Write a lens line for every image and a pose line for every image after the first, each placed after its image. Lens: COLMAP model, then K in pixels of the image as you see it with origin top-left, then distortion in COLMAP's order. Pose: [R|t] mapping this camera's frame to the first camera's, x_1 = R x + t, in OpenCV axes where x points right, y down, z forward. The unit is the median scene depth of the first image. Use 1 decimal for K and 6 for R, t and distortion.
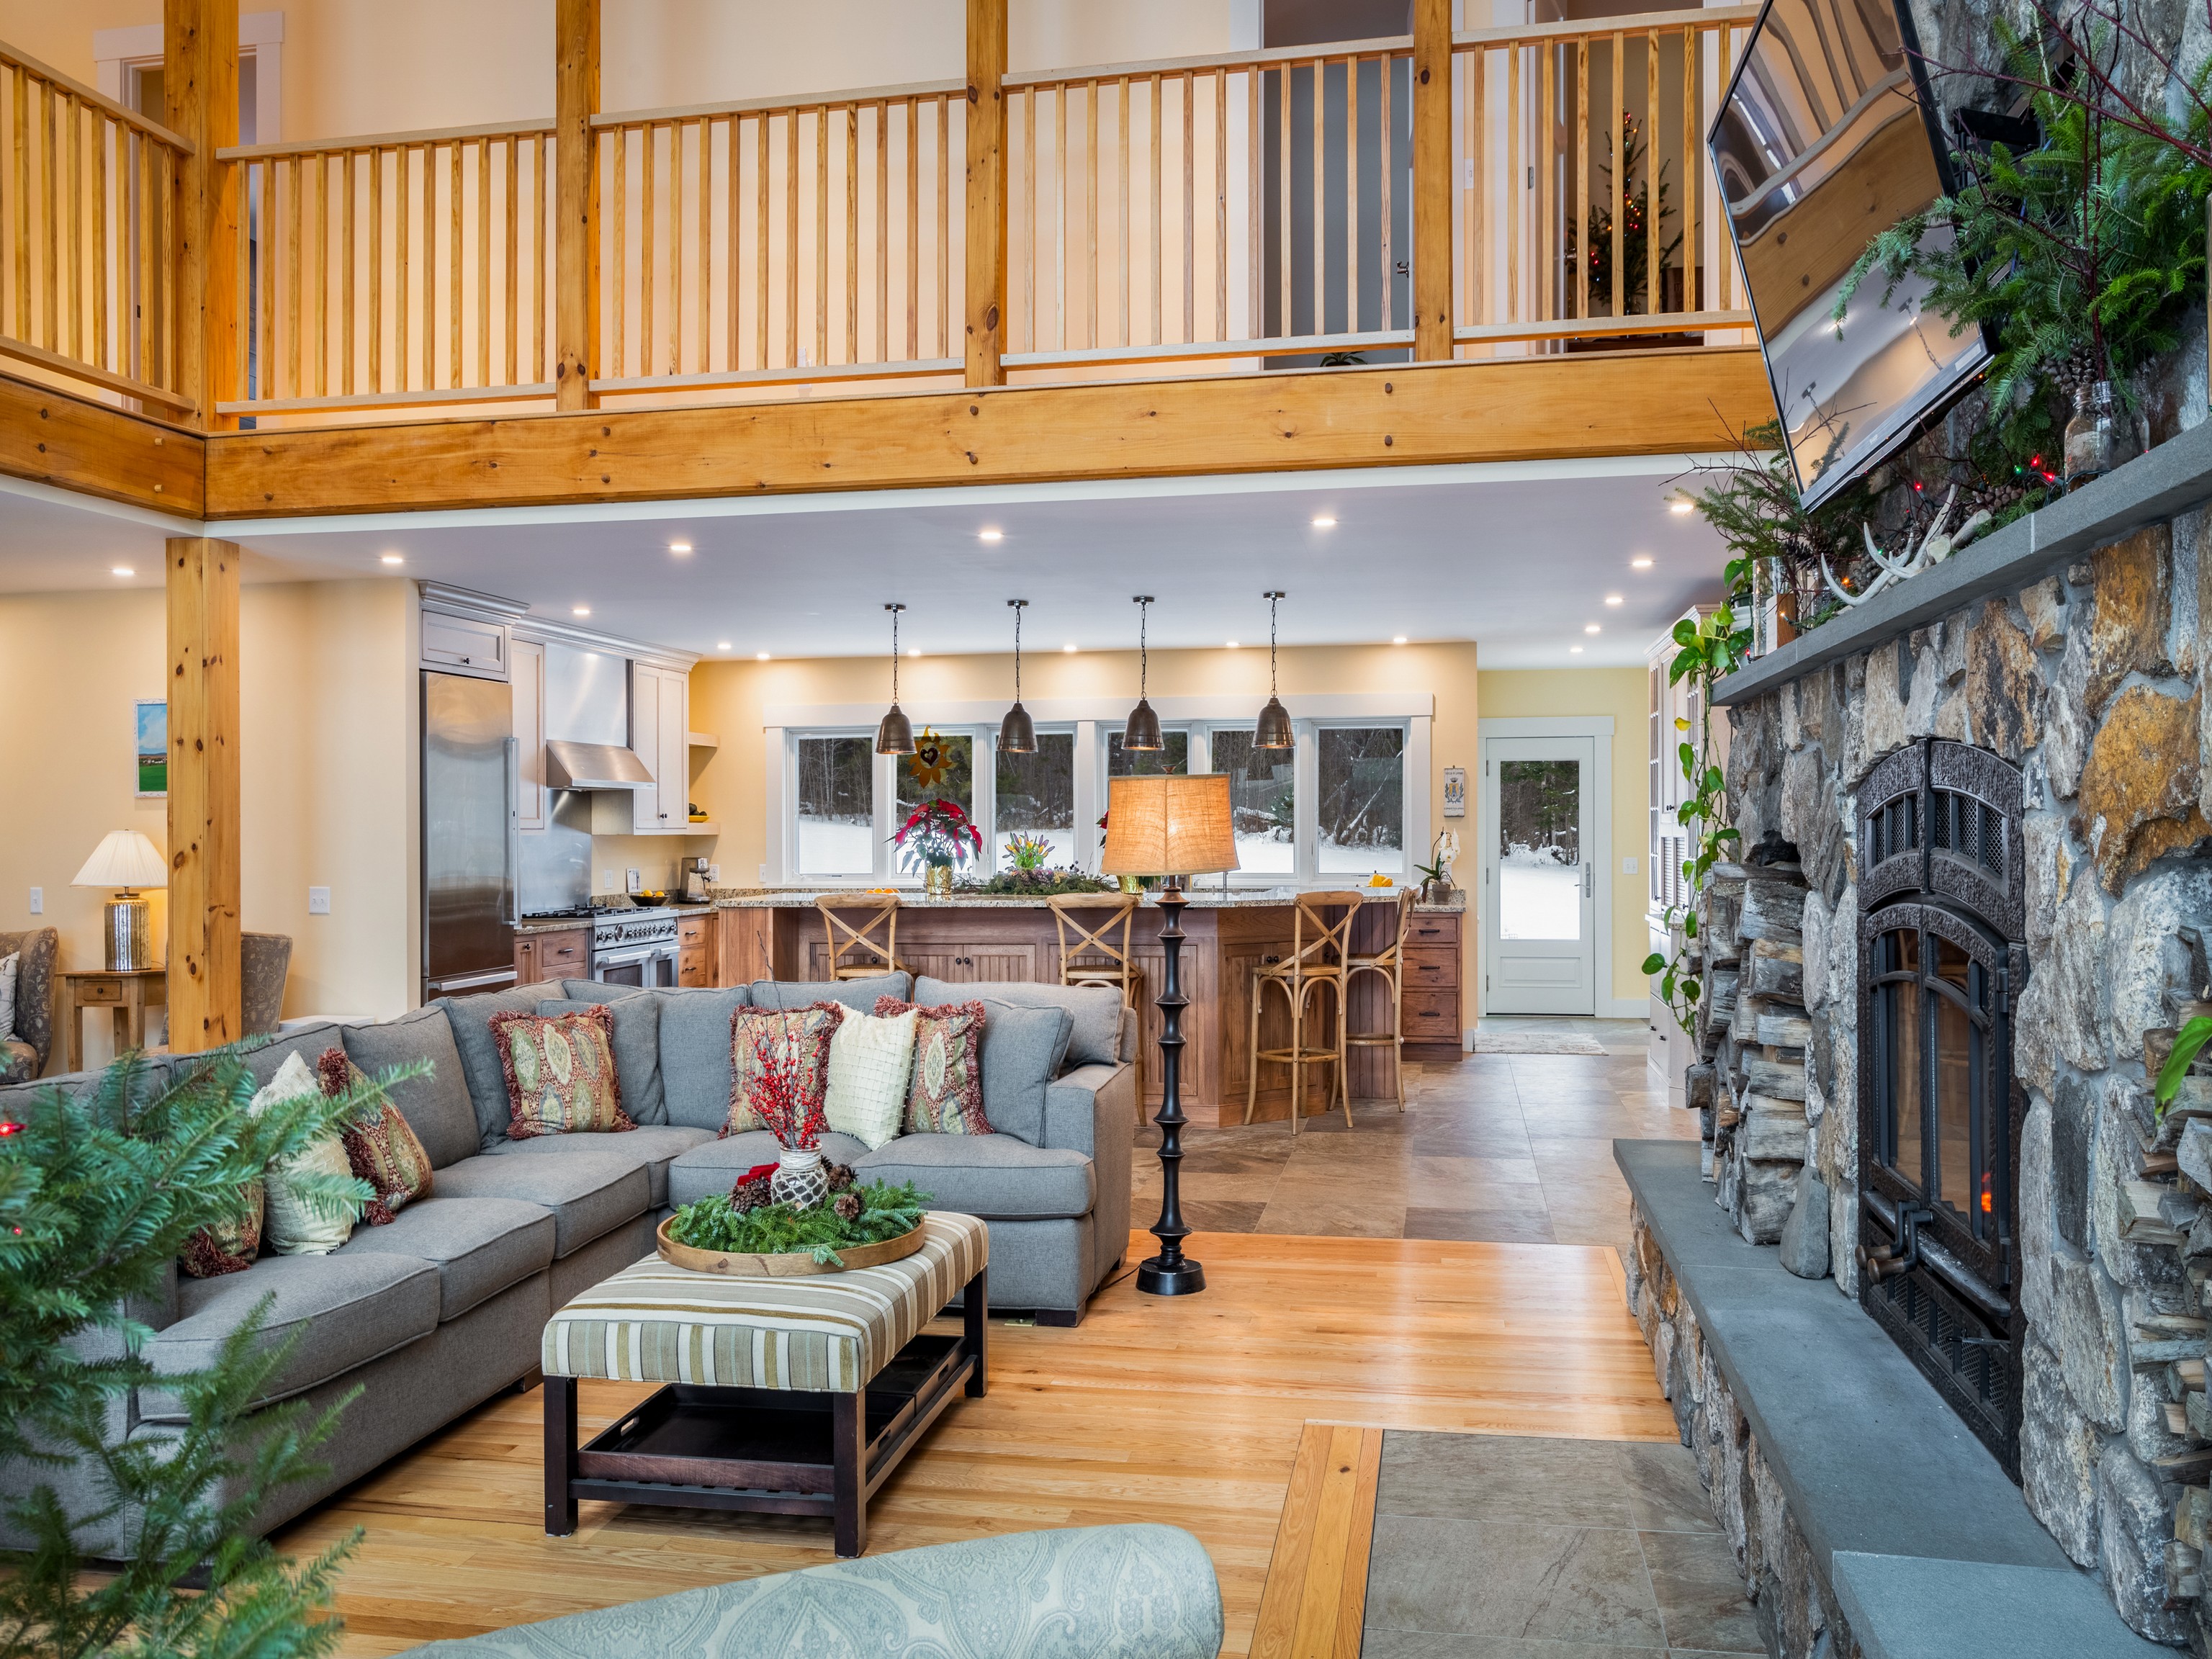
lens RADIAL K [[1761.5, 0, 1092.8], [0, 1761.5, 817.5], [0, 0, 1]] dist [-0.007880, 0.004145]
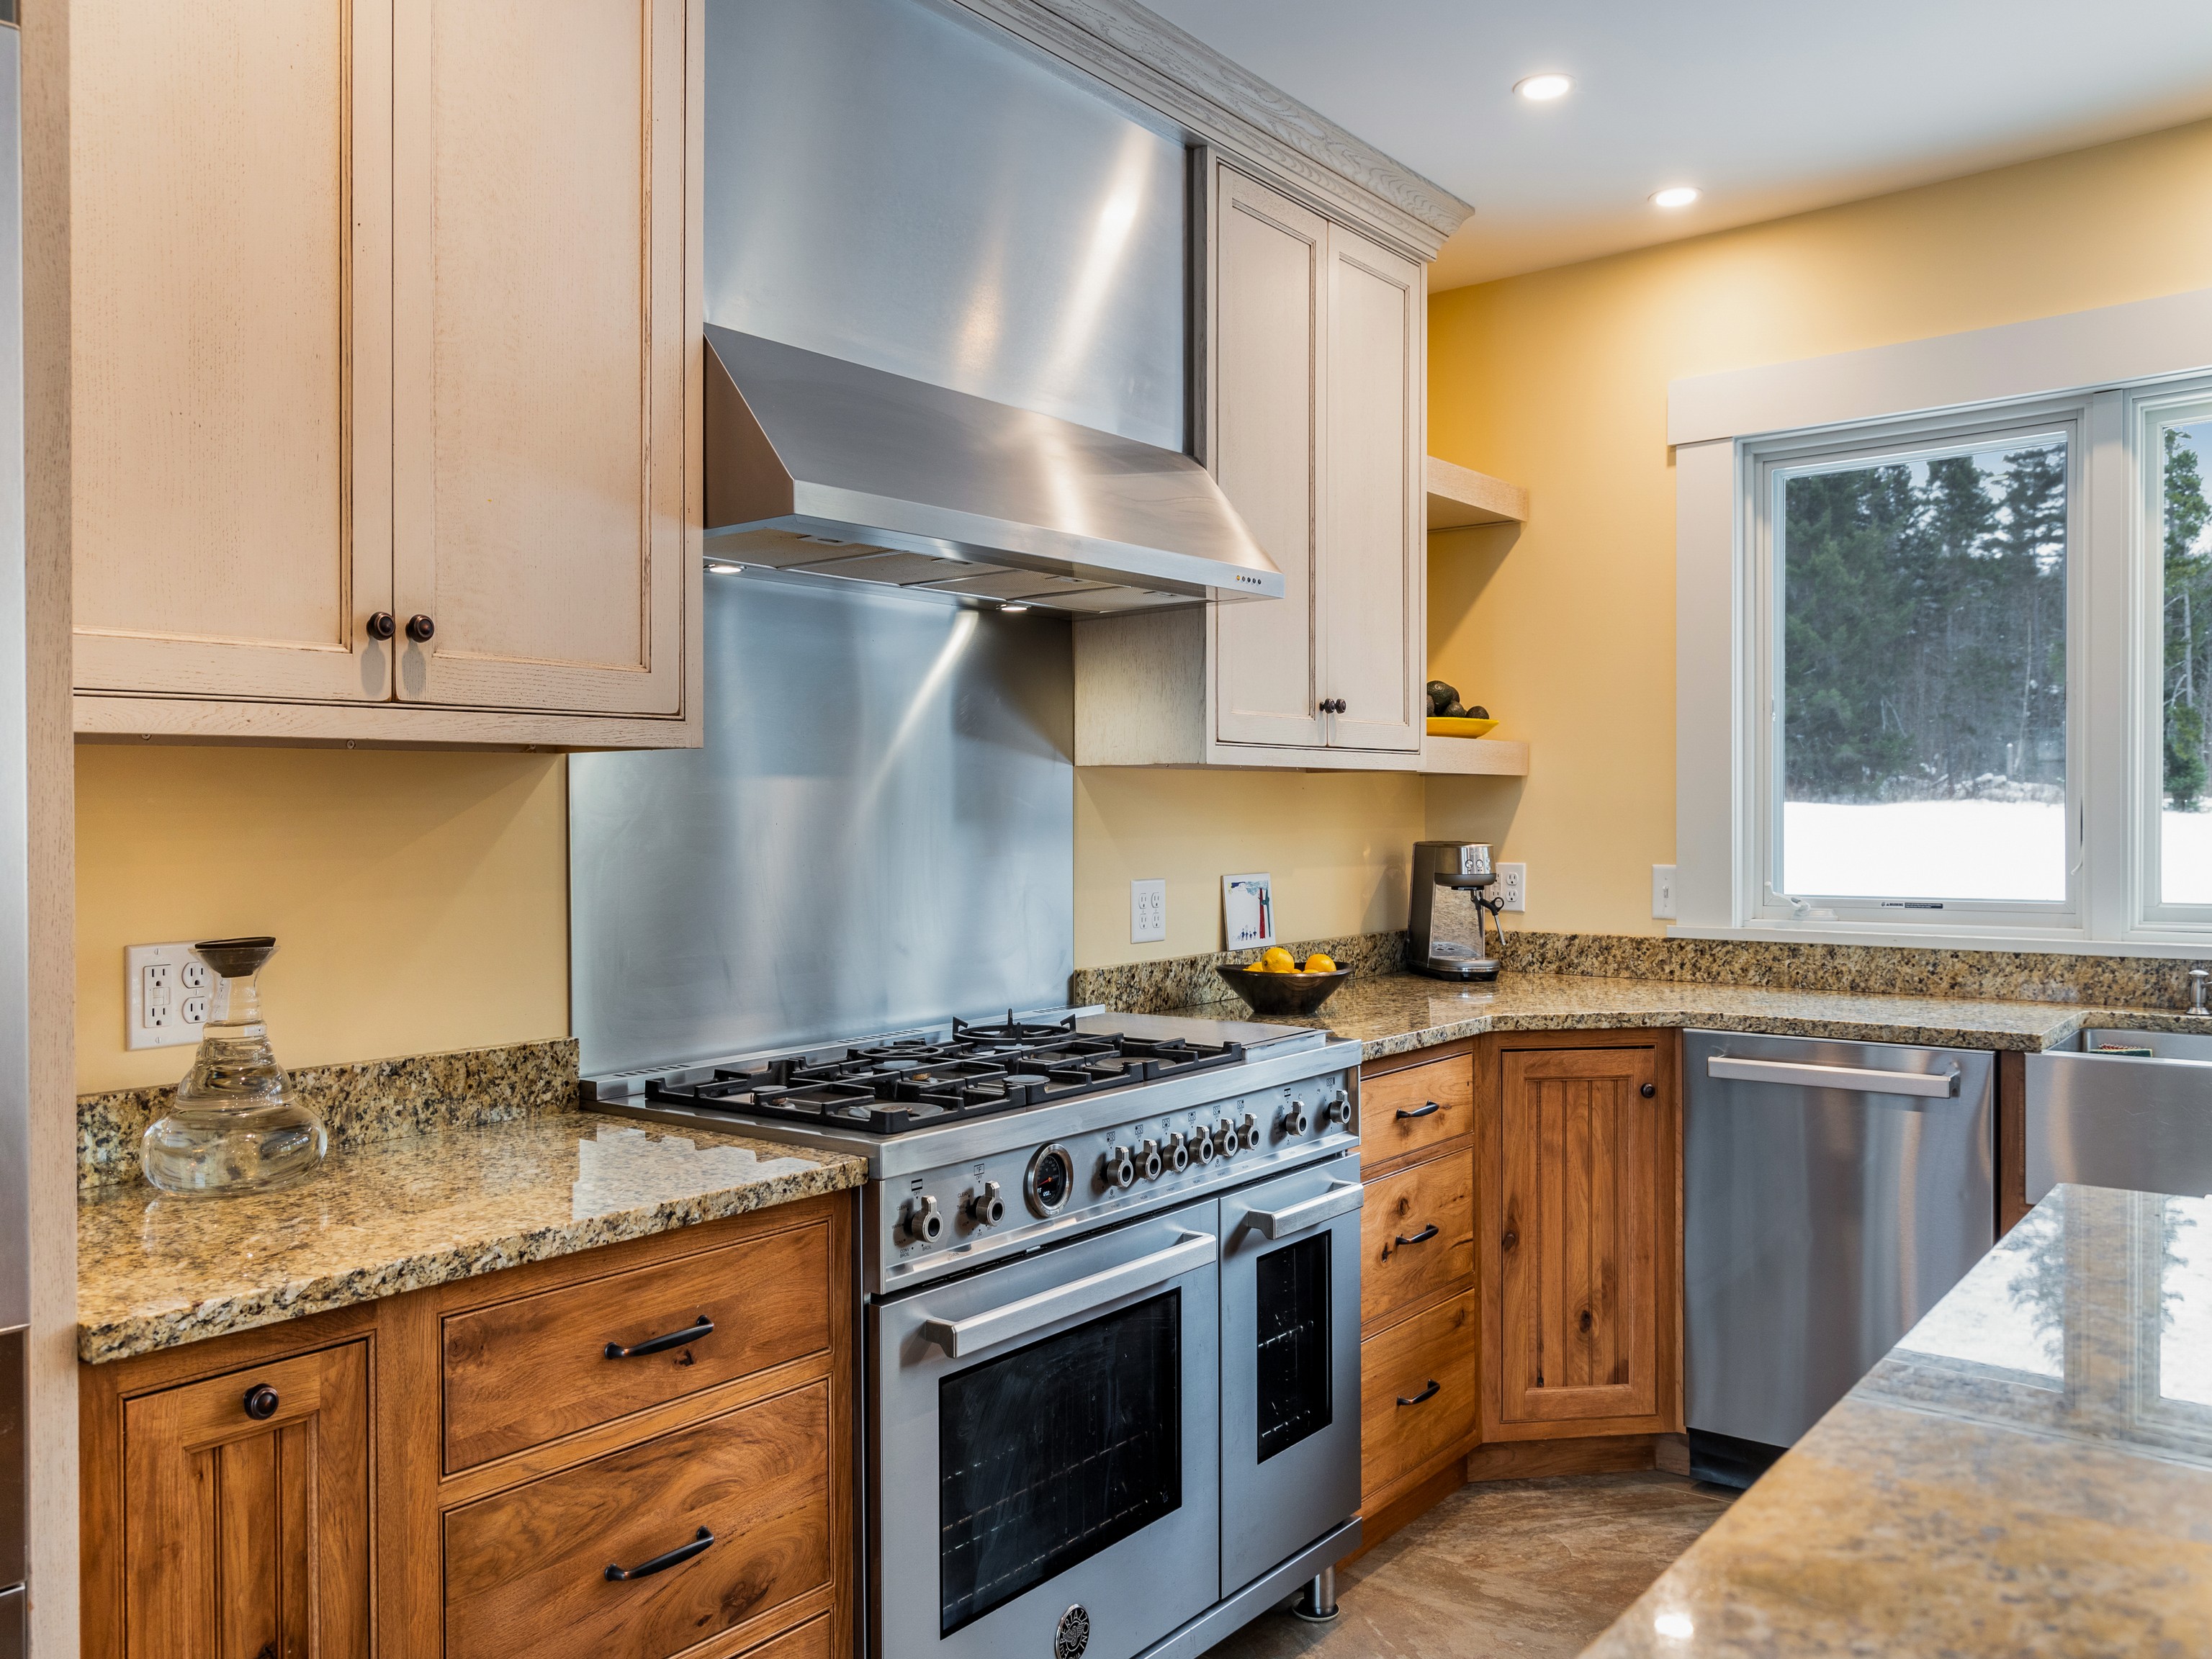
lens RADIAL K [[1676.0, 0, 1103.6], [0, 1676.0, 818.7], [0, 0, 1]] dist [0.007534, -0.001771]
pose [[0.891937, -0.002585, -0.452152, -0.192369], [0.008286, 0.999909, 0.010630, 0.019793], [0.452083, -0.013228, 0.891878, 0.937872]]
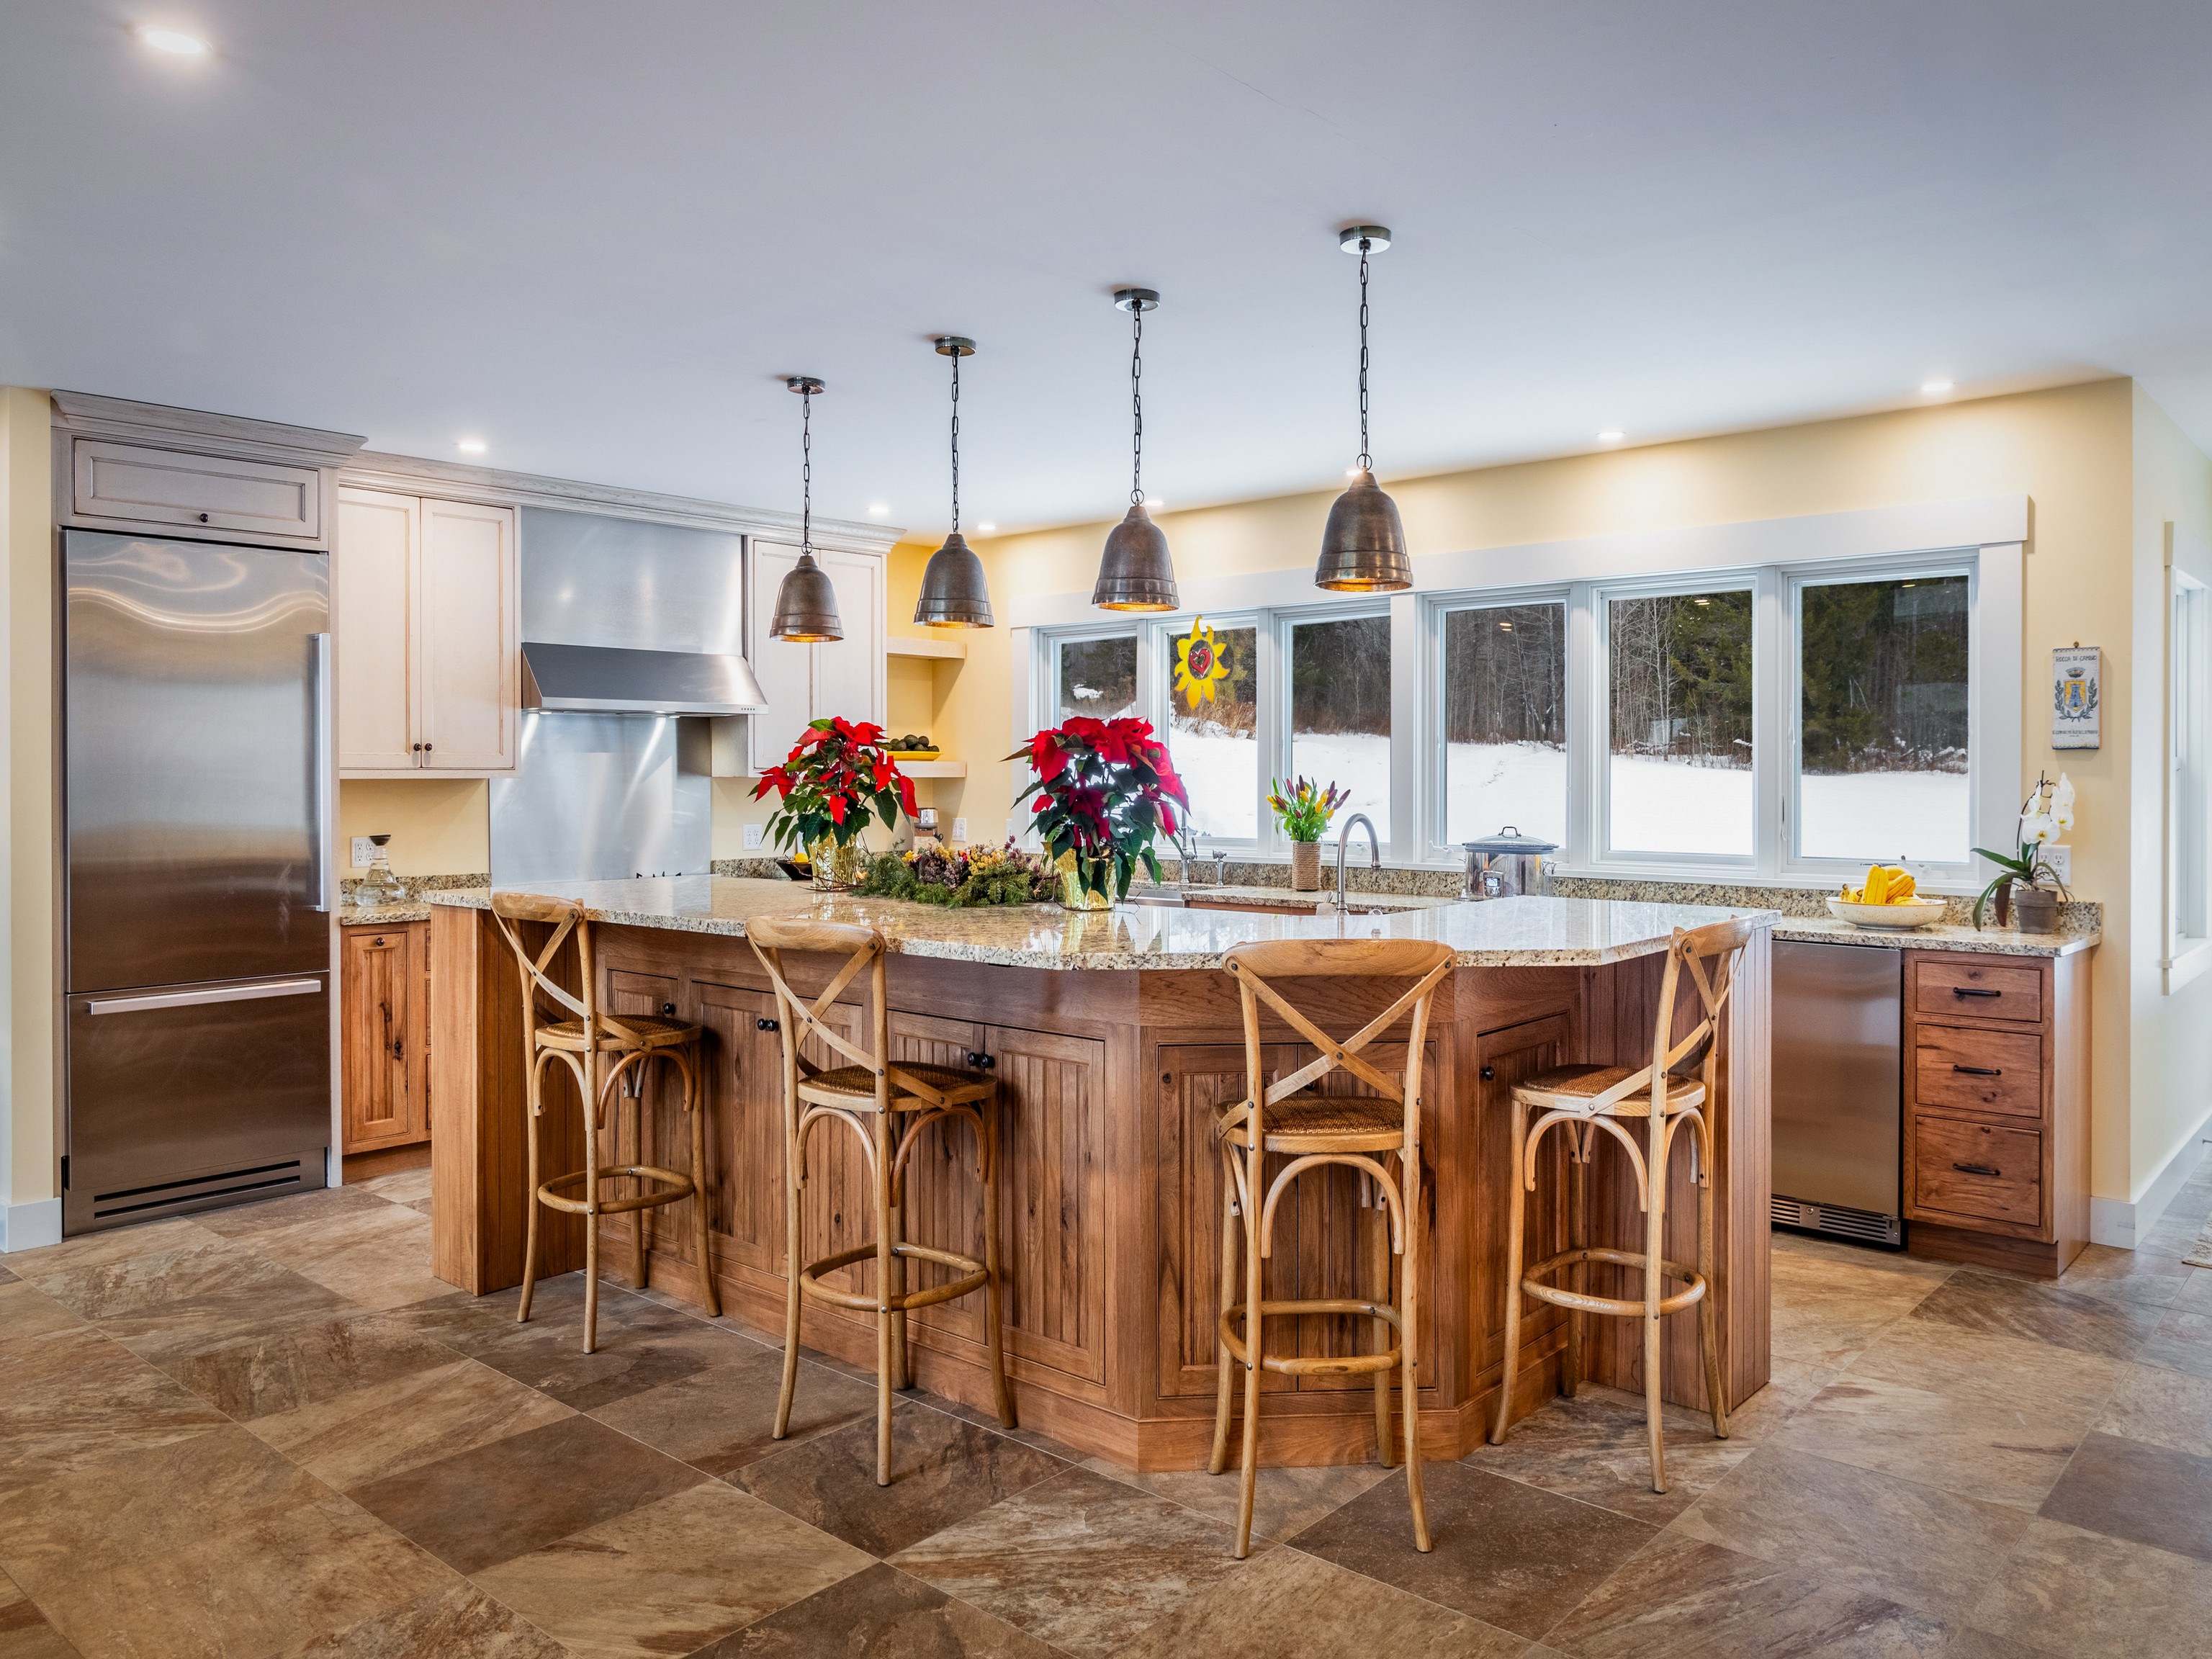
lens RADIAL K [[1598.0, 0, 1118.7], [0, 1598.0, 773.5], [0, 0, 1]] dist [-0.011227, 0.012826]
pose [[0.868992, 0.004697, -0.494804, 0.245488], [-0.000860, 0.999968, 0.007983, 0.003590], [0.494826, -0.006512, 0.868968, 0.628460]]
